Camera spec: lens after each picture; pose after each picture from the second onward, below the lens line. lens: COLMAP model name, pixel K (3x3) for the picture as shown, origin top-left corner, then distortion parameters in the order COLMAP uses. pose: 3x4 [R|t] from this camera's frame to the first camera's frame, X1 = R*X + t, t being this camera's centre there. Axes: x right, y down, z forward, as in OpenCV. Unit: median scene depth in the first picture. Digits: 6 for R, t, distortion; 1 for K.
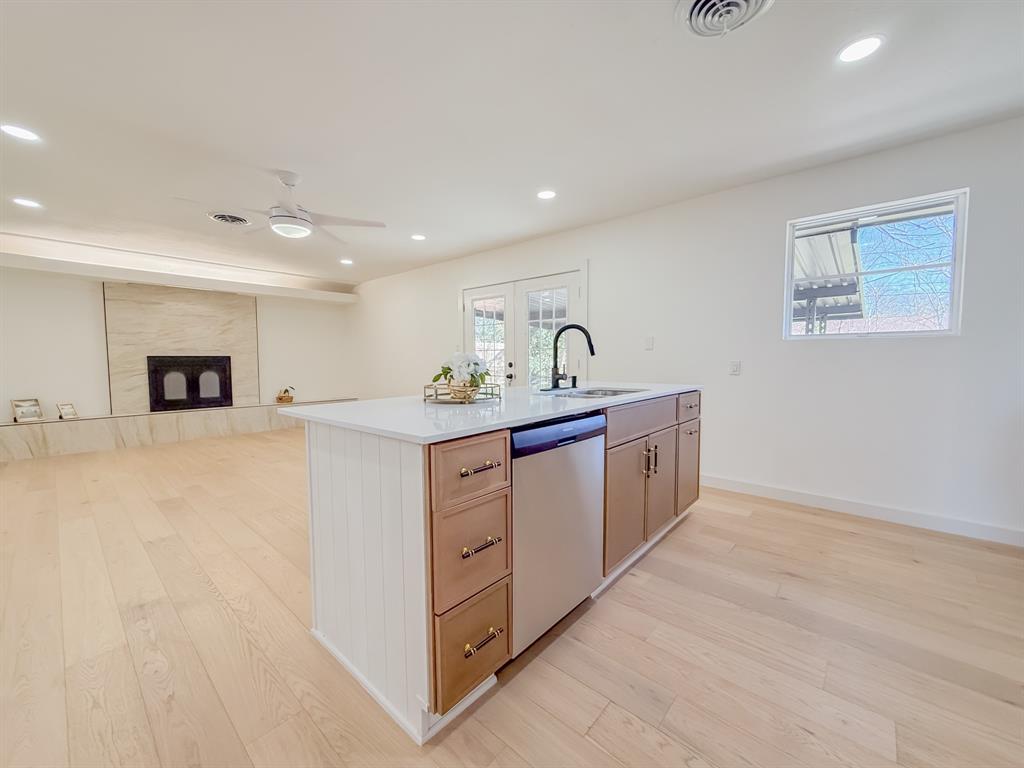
lens RADIAL K [[419.8, 0, 511.2], [0, 419.8, 383.8], [0, 0, 1]] dist [-0.003358, 0.001068]
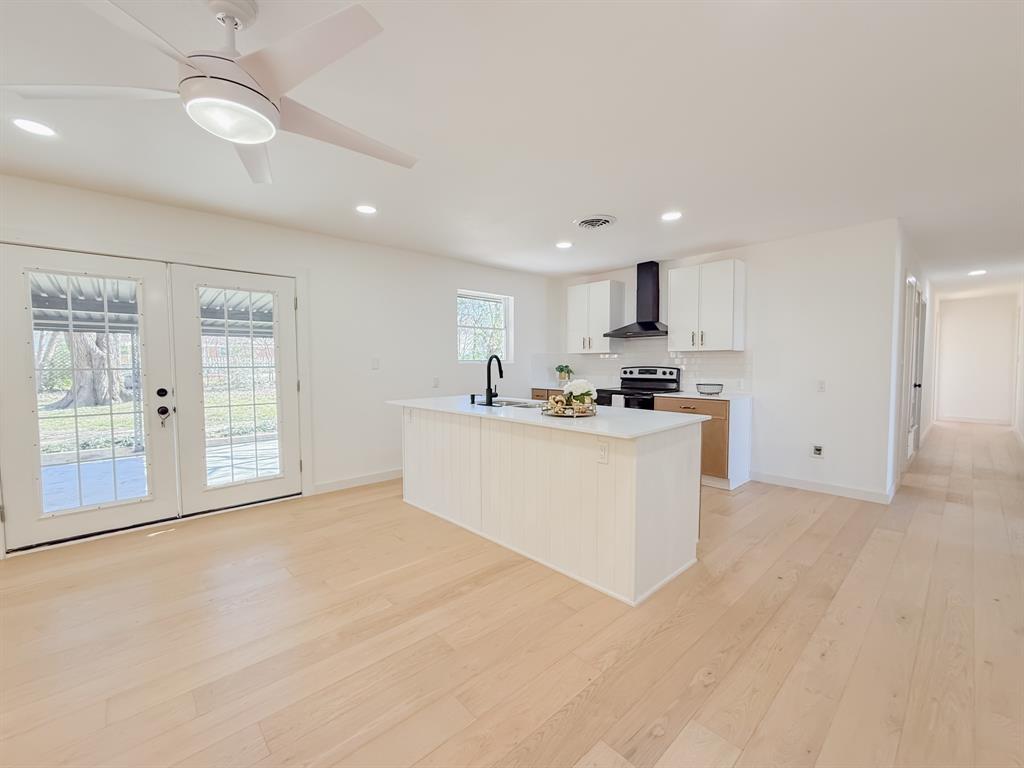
lens RADIAL K [[419.8, 0, 519.3], [0, 419.8, 388.5], [0, 0, 1]] dist [-0.003358, 0.001068]
pose [[0.083168, -0.059561, 0.994754, -0.586372], [0.062690, 0.996548, 0.054427, -0.052021], [-0.994562, 0.057834, 0.086615, 0.406645]]
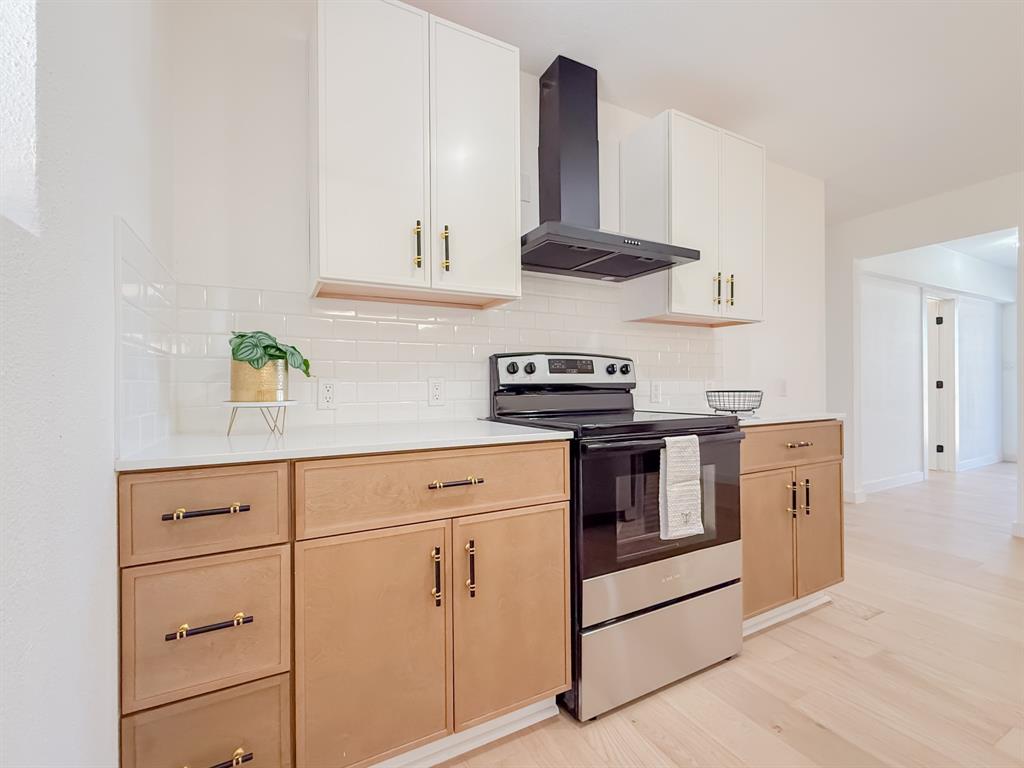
lens RADIAL K [[452.5, 0, 511.6], [0, 452.5, 382.4], [0, 0, 1]] dist [-0.002608, 0.000237]
pose [[-0.934335, 0.010029, 0.356254, 0.396708], [0.029989, 0.998271, 0.050547, -0.024389], [-0.355132, 0.057912, -0.933021, 0.581719]]
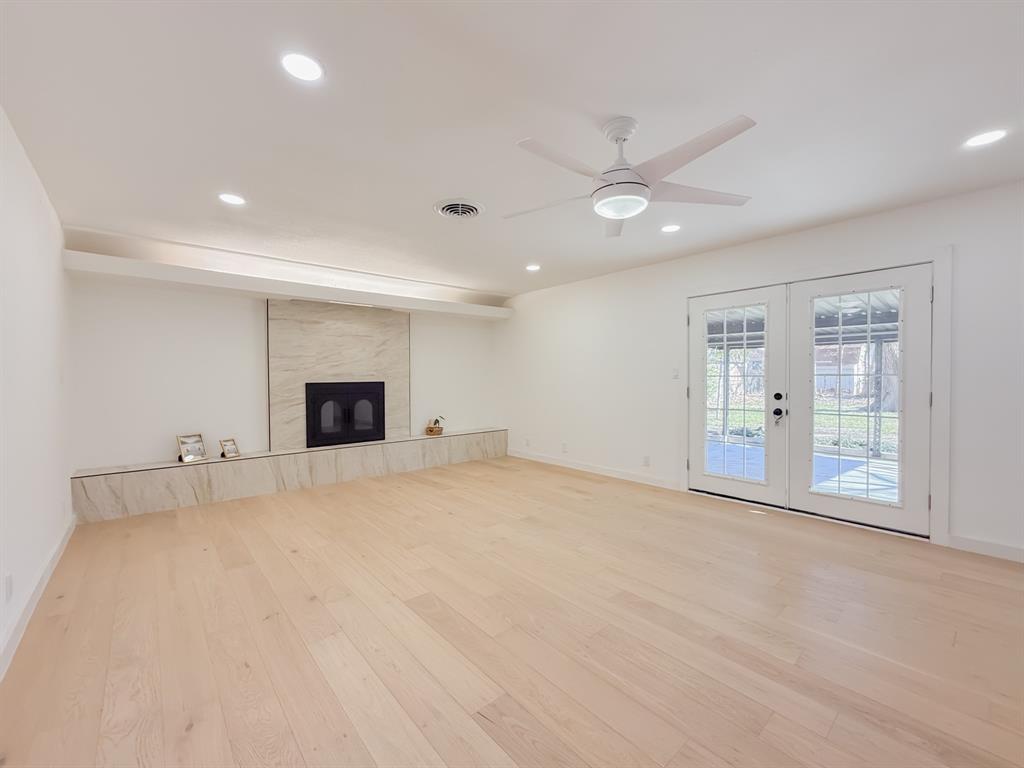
lens RADIAL K [[419.8, 0, 504.1], [0, 419.8, 385.5], [0, 0, 1]] dist [-0.003358, 0.001068]
pose [[0.992539, 0.000434, -0.121930, -0.390701], [-0.004432, 0.999461, -0.032525, -0.038114], [0.121850, 0.032823, 0.992006, 0.207118]]
